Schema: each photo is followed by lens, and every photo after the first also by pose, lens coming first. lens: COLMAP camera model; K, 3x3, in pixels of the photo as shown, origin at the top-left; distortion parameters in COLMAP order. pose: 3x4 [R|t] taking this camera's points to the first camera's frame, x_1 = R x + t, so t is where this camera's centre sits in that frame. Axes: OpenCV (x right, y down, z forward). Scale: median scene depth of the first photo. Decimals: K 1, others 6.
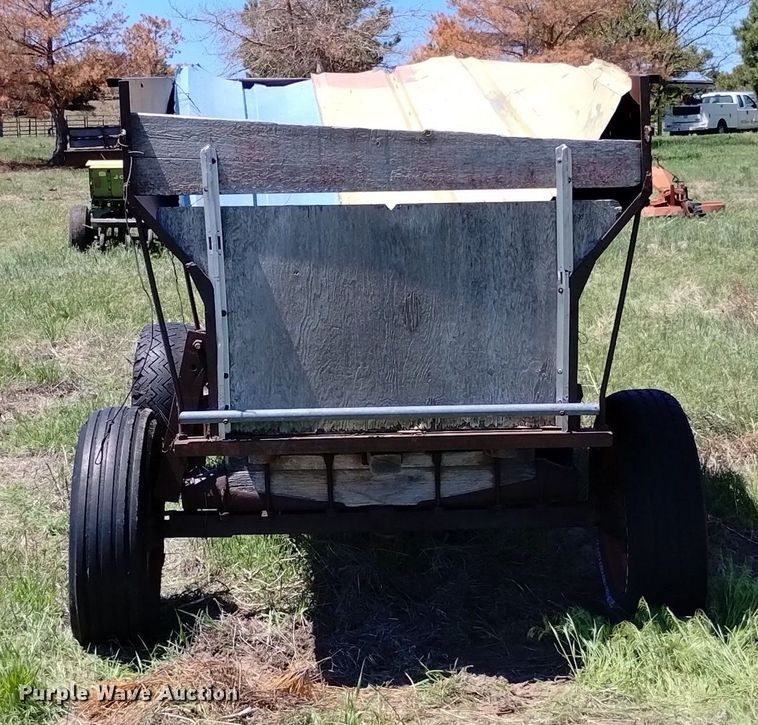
lens RADIAL K [[1997.8, 0, 379.0], [0, 1997.8, 362.5], [0, 0, 1]] dist [0.178922, 0.176832]
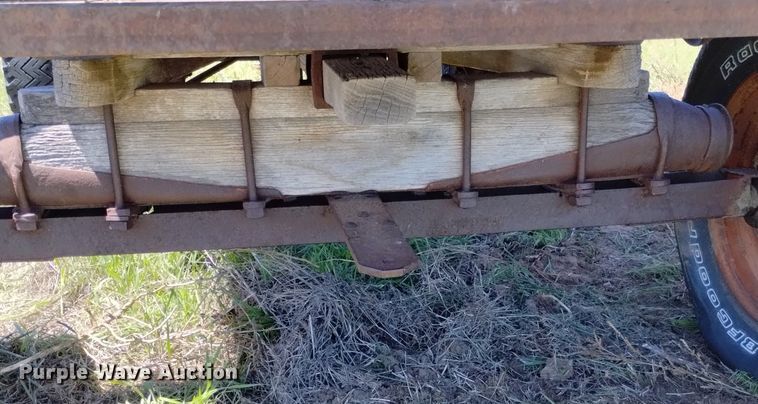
lens RADIAL K [[826.2, 0, 379.0], [0, 826.2, 202.0], [0, 0, 1]] dist [0.001329, -0.008371]
pose [[0.994435, -0.025637, 0.102182, -0.013868], [0.012210, 0.991449, 0.129925, 0.047997], [-0.104639, -0.127955, 0.986245, 0.803024]]
